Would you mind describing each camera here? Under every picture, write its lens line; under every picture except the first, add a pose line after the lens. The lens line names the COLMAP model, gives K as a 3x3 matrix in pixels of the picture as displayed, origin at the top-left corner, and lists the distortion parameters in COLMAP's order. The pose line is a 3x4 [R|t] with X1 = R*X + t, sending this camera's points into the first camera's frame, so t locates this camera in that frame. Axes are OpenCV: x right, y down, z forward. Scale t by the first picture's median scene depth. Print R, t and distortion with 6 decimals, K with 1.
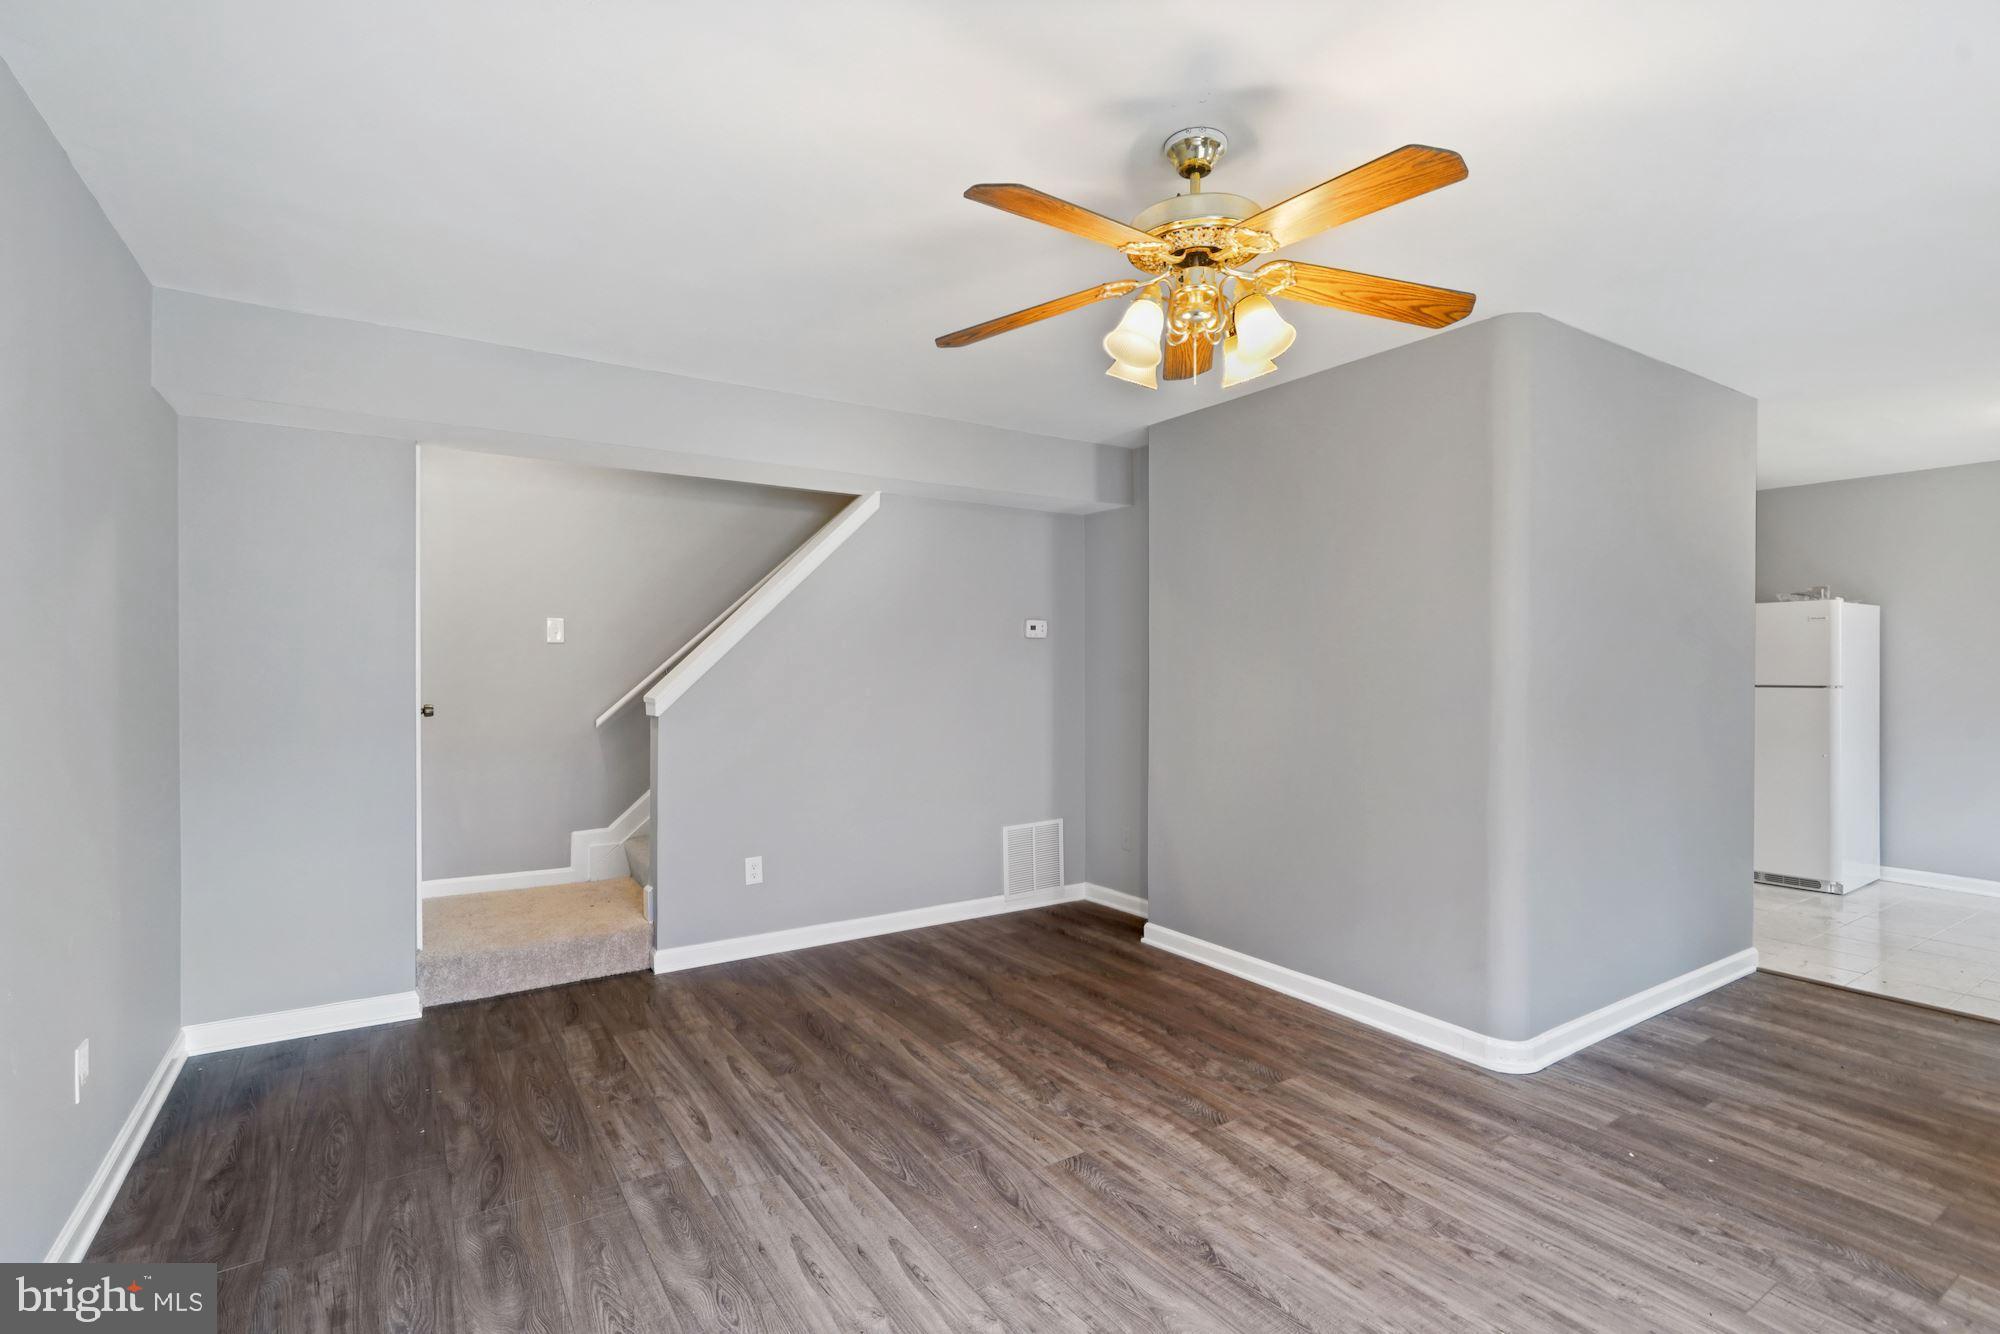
lens RADIAL K [[950.5, 0, 1004.1], [0, 950.5, 662.5], [0, 0, 1]] dist [-0.002744, 0.000522]
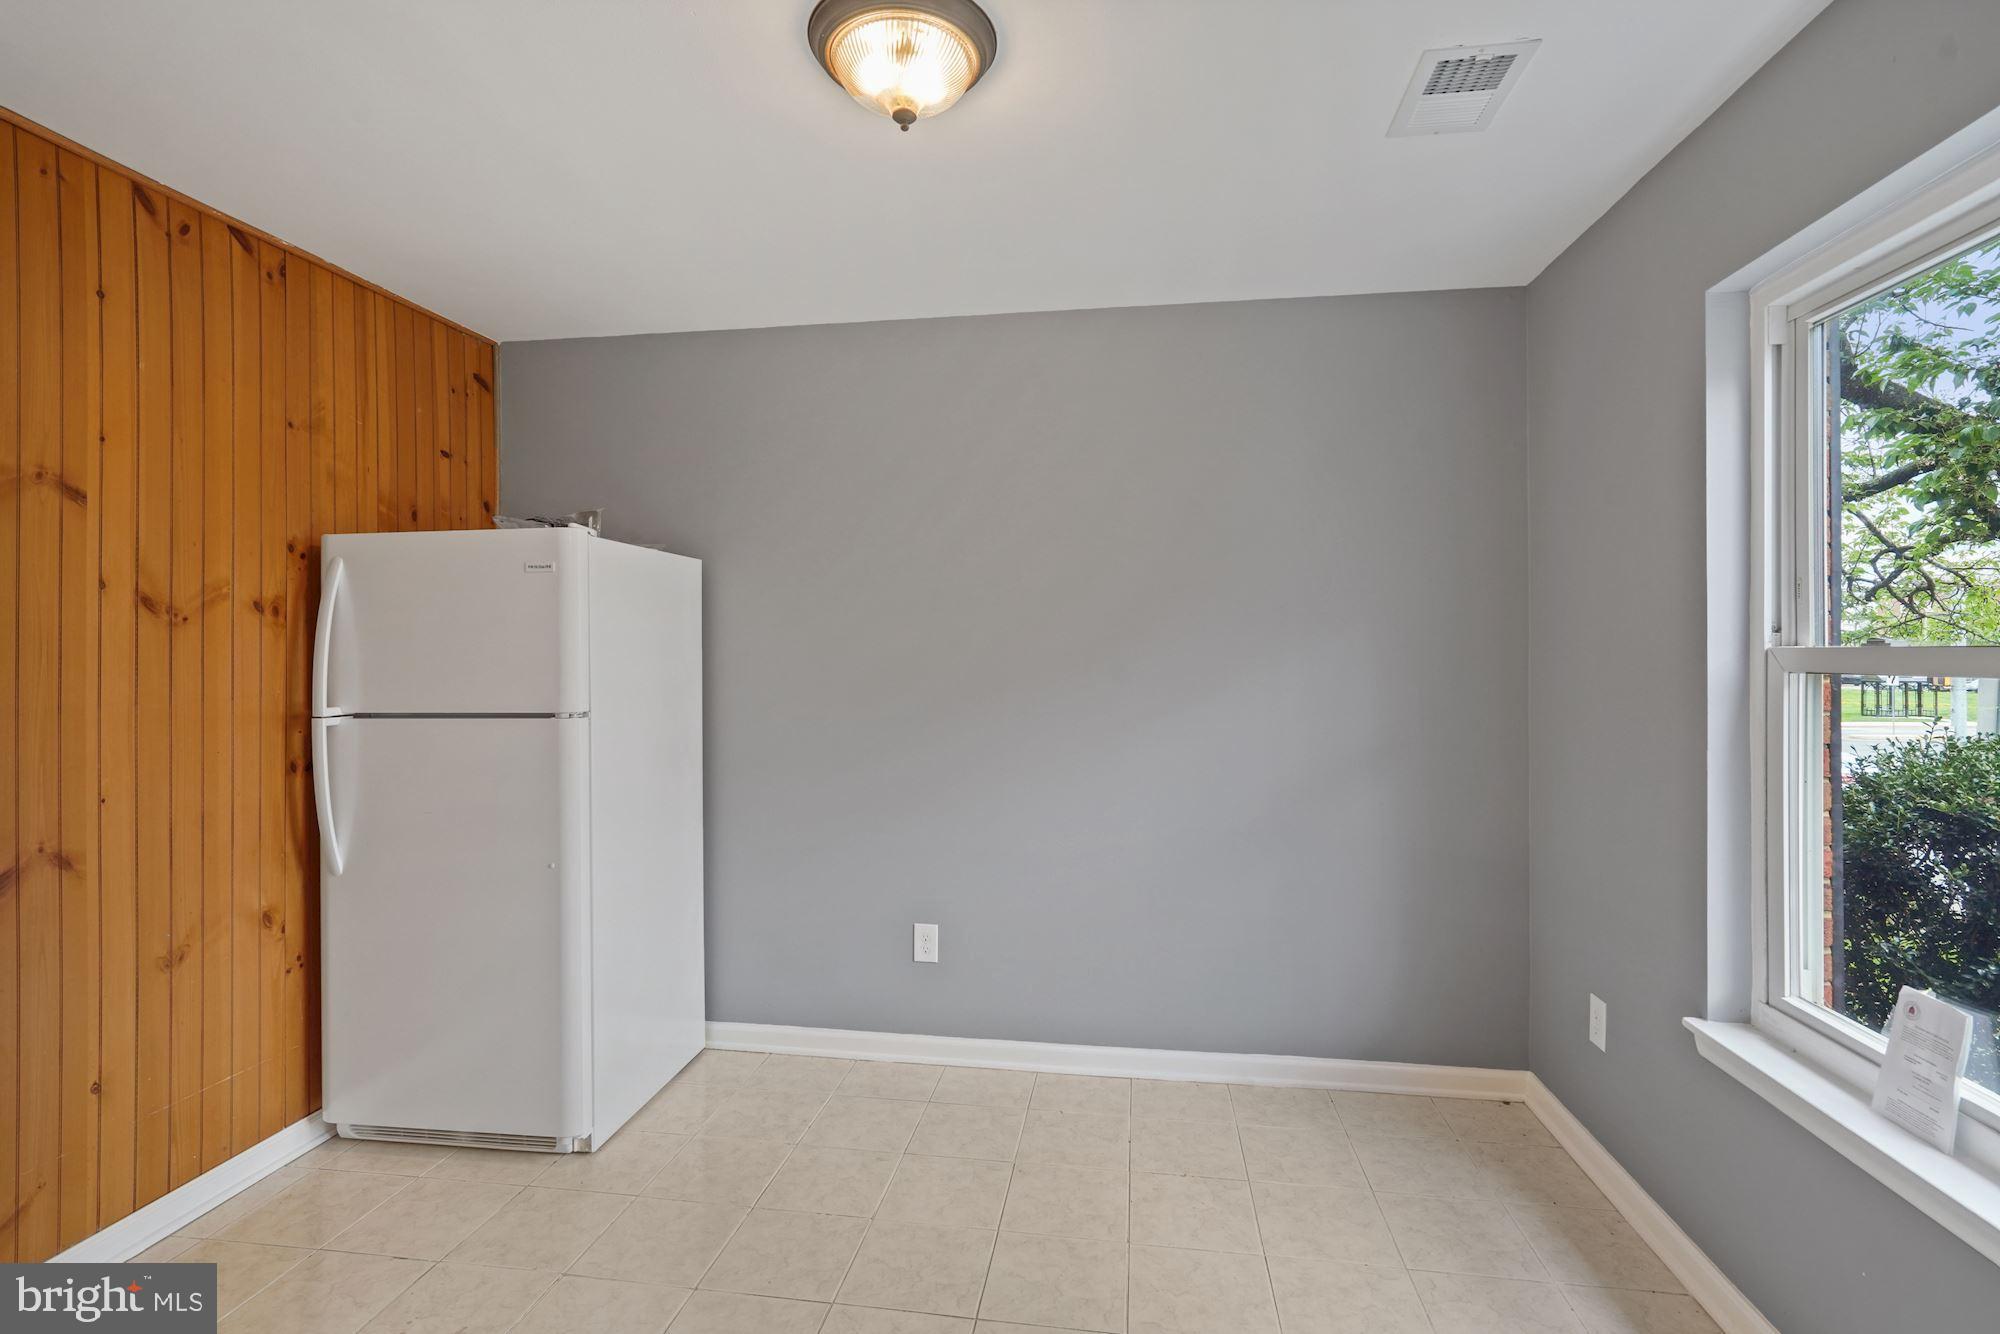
lens RADIAL K [[950.5, 0, 1001.5], [0, 950.5, 659.3], [0, 0, 1]] dist [-0.002744, 0.000522]
pose [[0.660407, -0.002594, 0.750903, 1.083579], [0.000817, 0.999996, 0.002736, -0.004416], [-0.750907, -0.001193, 0.660407, 0.873416]]
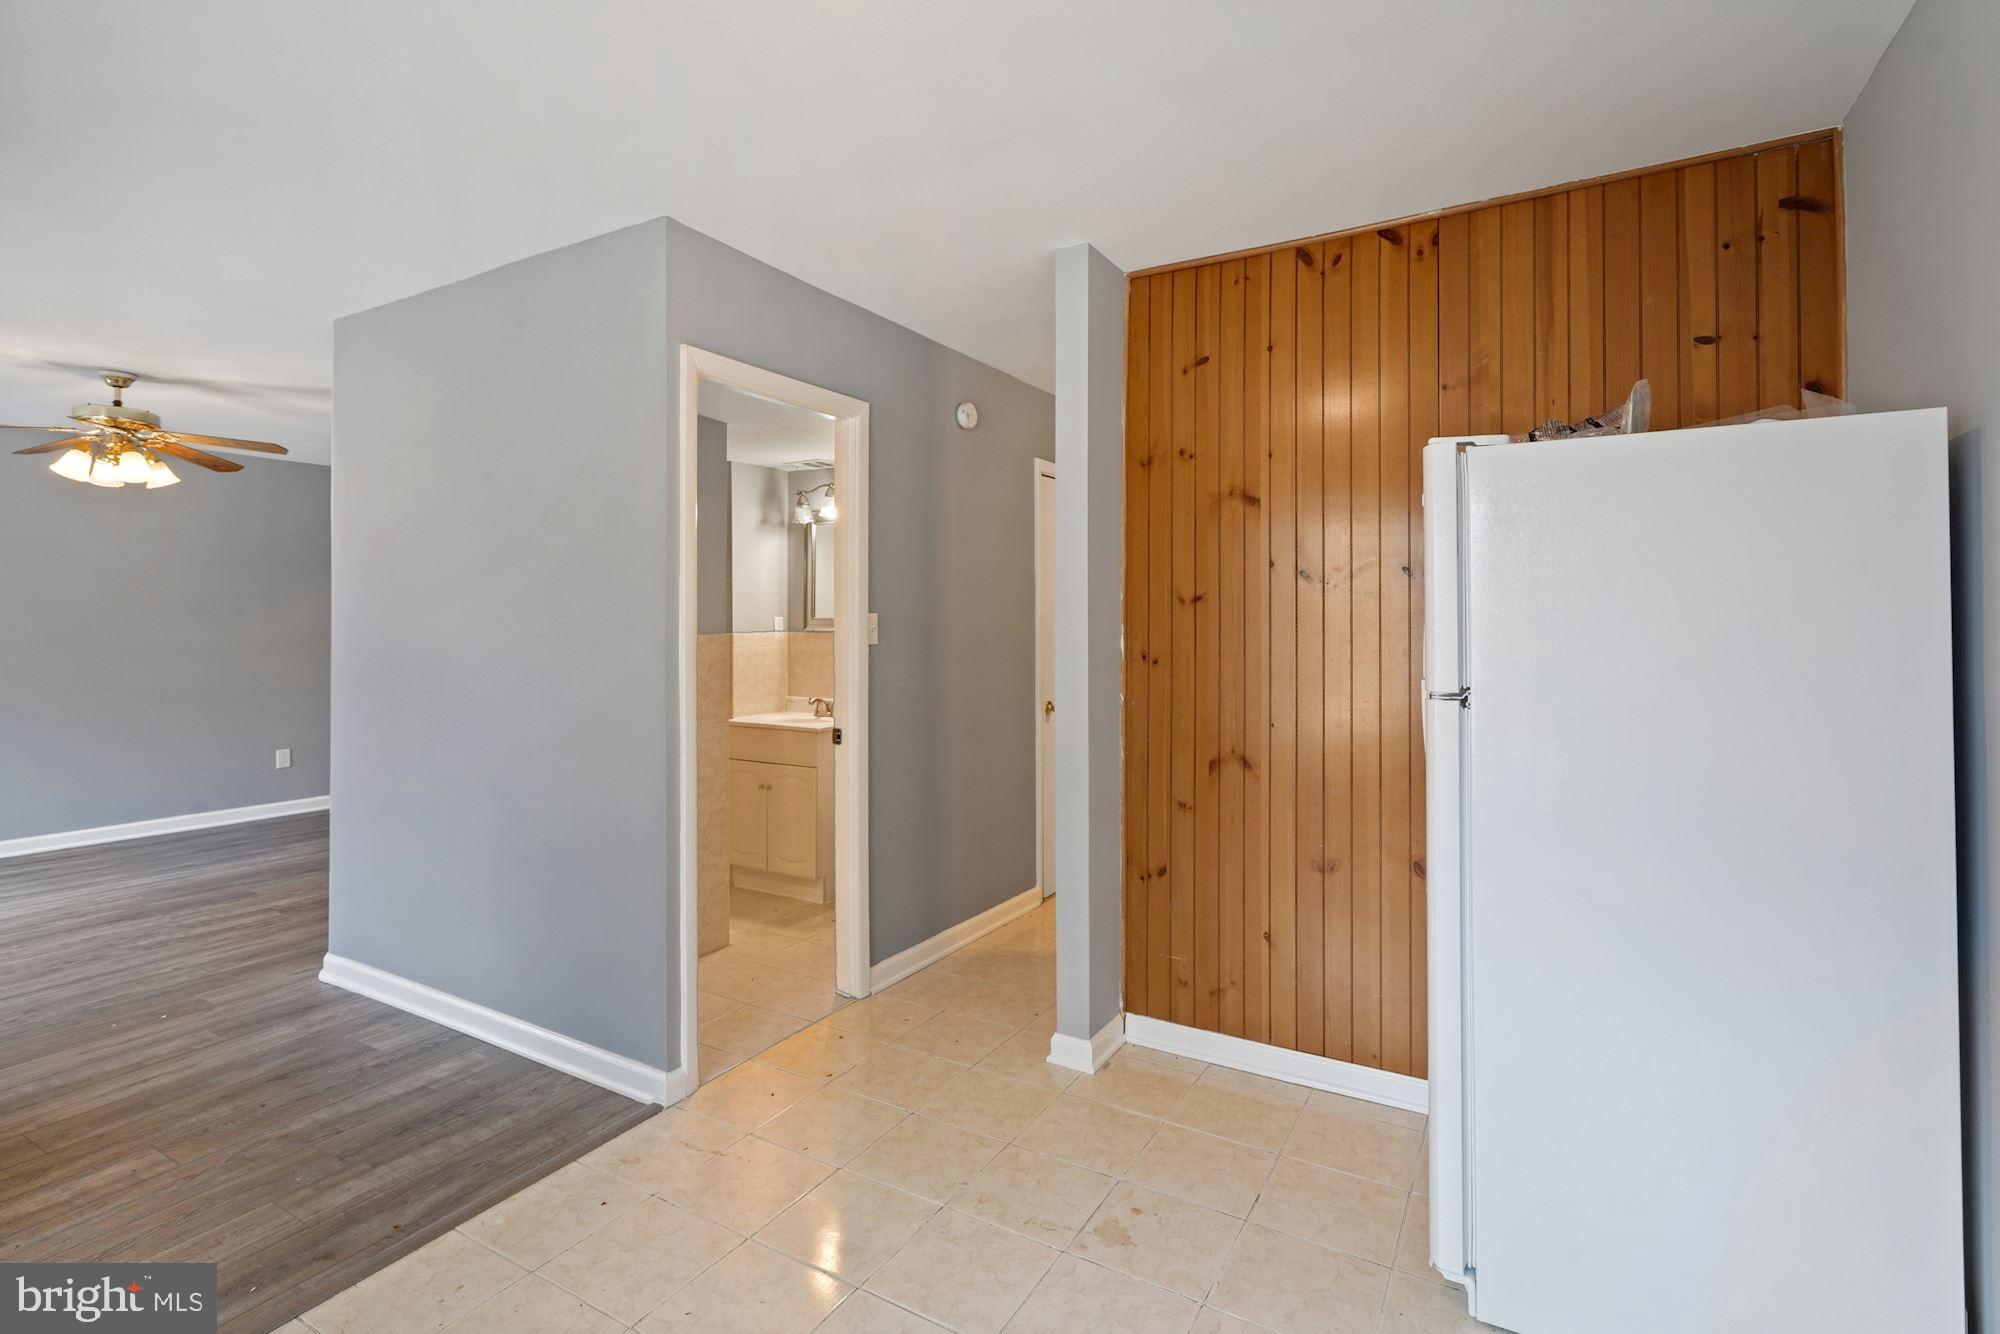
lens RADIAL K [[950.5, 0, 974.4], [0, 950.5, 616.7], [0, 0, 1]] dist [-0.002744, 0.000522]
pose [[0.434226, -0.003451, -0.900797, 1.792099], [-0.001625, 0.999988, -0.004614, -0.001461], [0.900802, 0.003468, 0.434215, 1.125103]]
